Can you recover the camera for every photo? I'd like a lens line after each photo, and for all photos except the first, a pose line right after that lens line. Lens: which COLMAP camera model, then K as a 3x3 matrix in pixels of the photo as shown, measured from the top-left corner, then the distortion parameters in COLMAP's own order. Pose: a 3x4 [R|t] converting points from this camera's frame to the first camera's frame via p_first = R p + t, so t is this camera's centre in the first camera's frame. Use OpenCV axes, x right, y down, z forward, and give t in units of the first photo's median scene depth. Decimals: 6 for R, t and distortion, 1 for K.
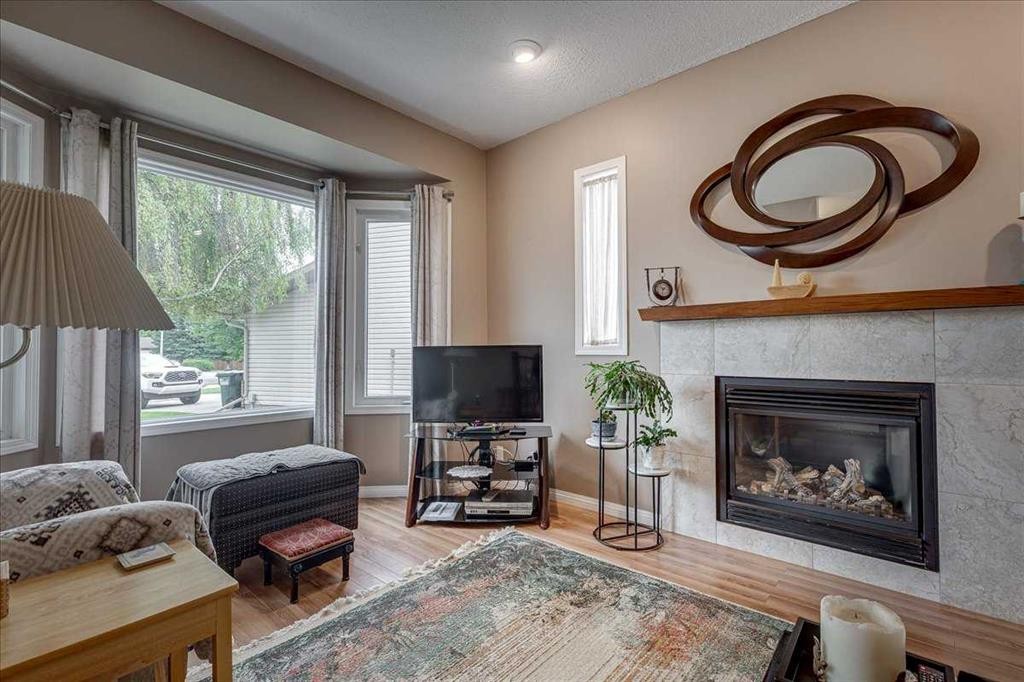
lens RADIAL K [[473.7, 0, 510.4], [0, 473.7, 337.1], [0, 0, 1]] dist [0.003280, 0.000794]
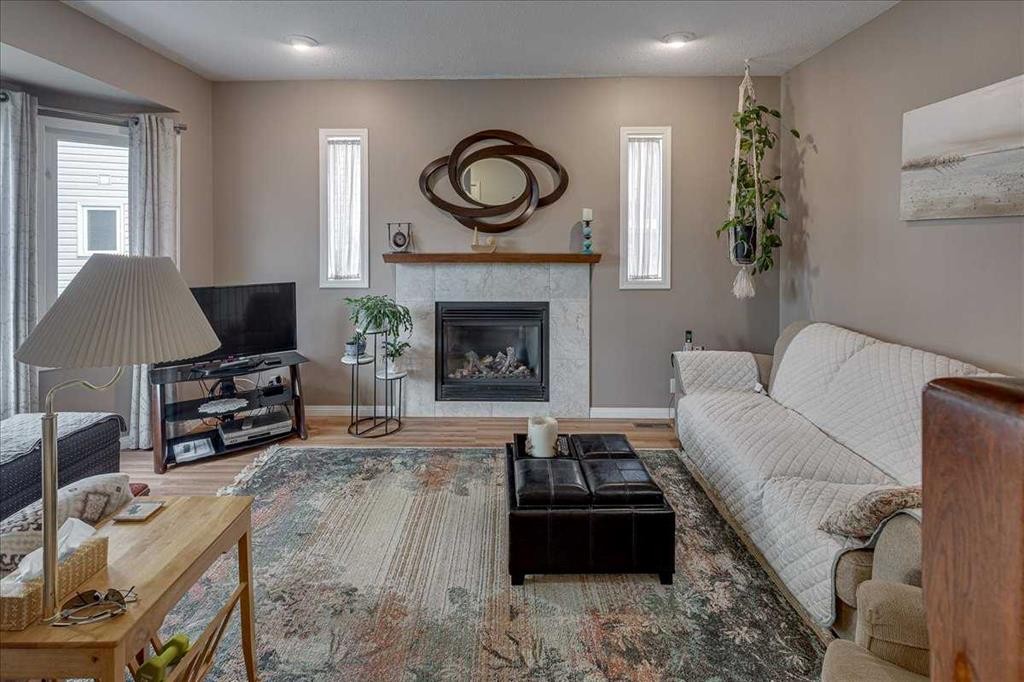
lens RADIAL K [[499.0, 0, 502.9], [0, 499.0, 242.2], [0, 0, 1]] dist [0.002008, -0.002331]
pose [[0.763315, -0.004054, 0.646013, -0.390839], [-0.015065, 0.999597, 0.024072, -0.138650], [-0.645850, -0.028107, 0.762947, -0.284968]]
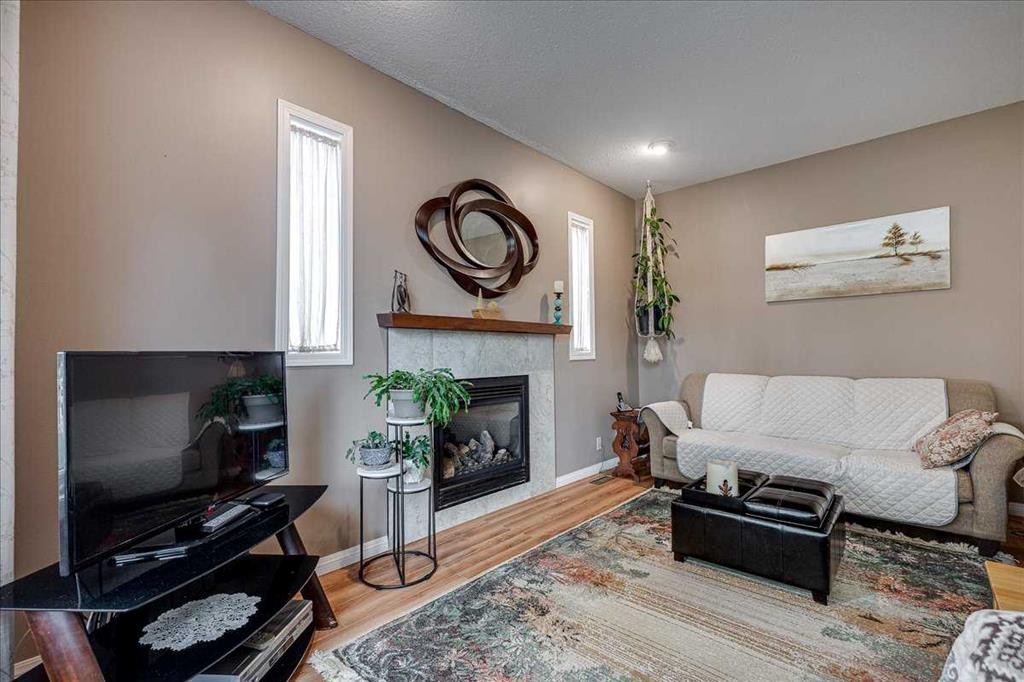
lens RADIAL K [[473.7, 0, 498.5], [0, 473.7, 336.0], [0, 0, 1]] dist [0.003280, 0.000794]
pose [[0.002109, 0.042413, 0.999098, -0.676091], [-0.014576, 0.998995, -0.042378, 0.021848], [-0.999892, -0.014473, 0.002725, 0.847209]]
